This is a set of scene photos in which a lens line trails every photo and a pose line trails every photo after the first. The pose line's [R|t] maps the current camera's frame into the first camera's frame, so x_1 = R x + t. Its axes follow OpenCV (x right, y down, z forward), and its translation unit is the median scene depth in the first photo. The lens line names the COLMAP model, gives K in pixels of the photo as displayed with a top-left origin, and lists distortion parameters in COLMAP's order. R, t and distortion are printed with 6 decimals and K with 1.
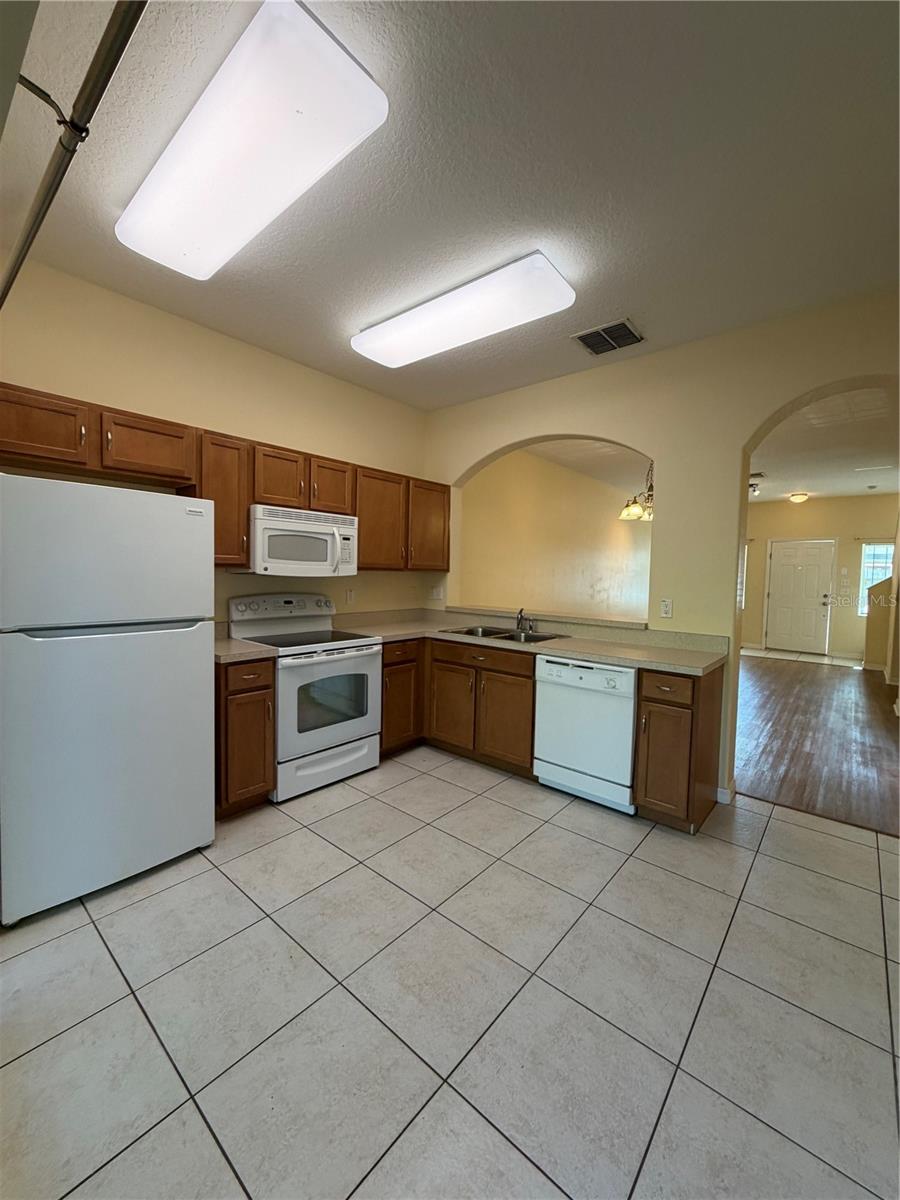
lens RADIAL K [[482.8, 0, 450.2], [0, 482.8, 597.6], [0, 0, 1]] dist [-0.000469, -0.000311]
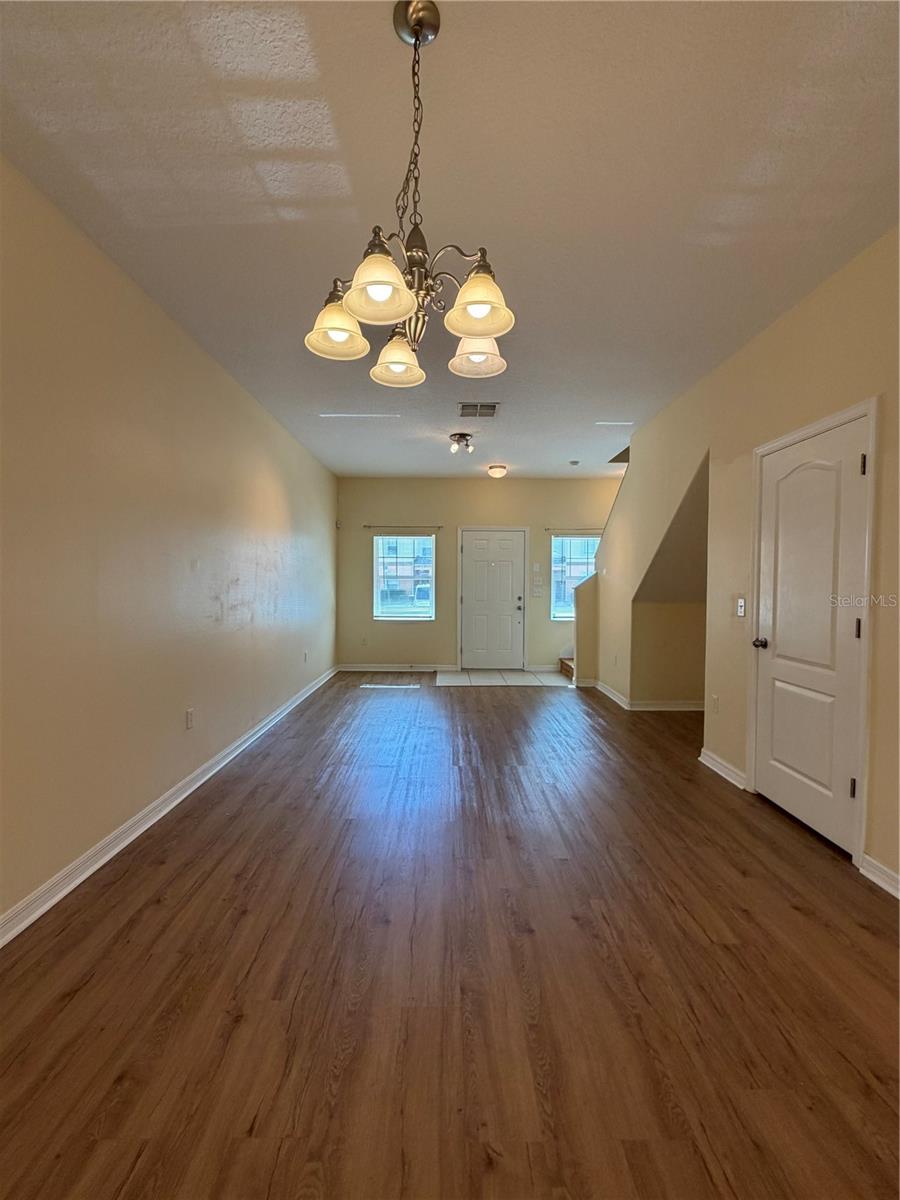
lens RADIAL K [[482.8, 0, 445.1], [0, 482.8, 602.2], [0, 0, 1]] dist [-0.000469, -0.000311]
pose [[0.745717, -0.043478, 0.664843, 0.142713], [0.051238, 0.998656, 0.007836, -0.010263], [-0.664290, 0.028222, 0.746942, 0.488764]]
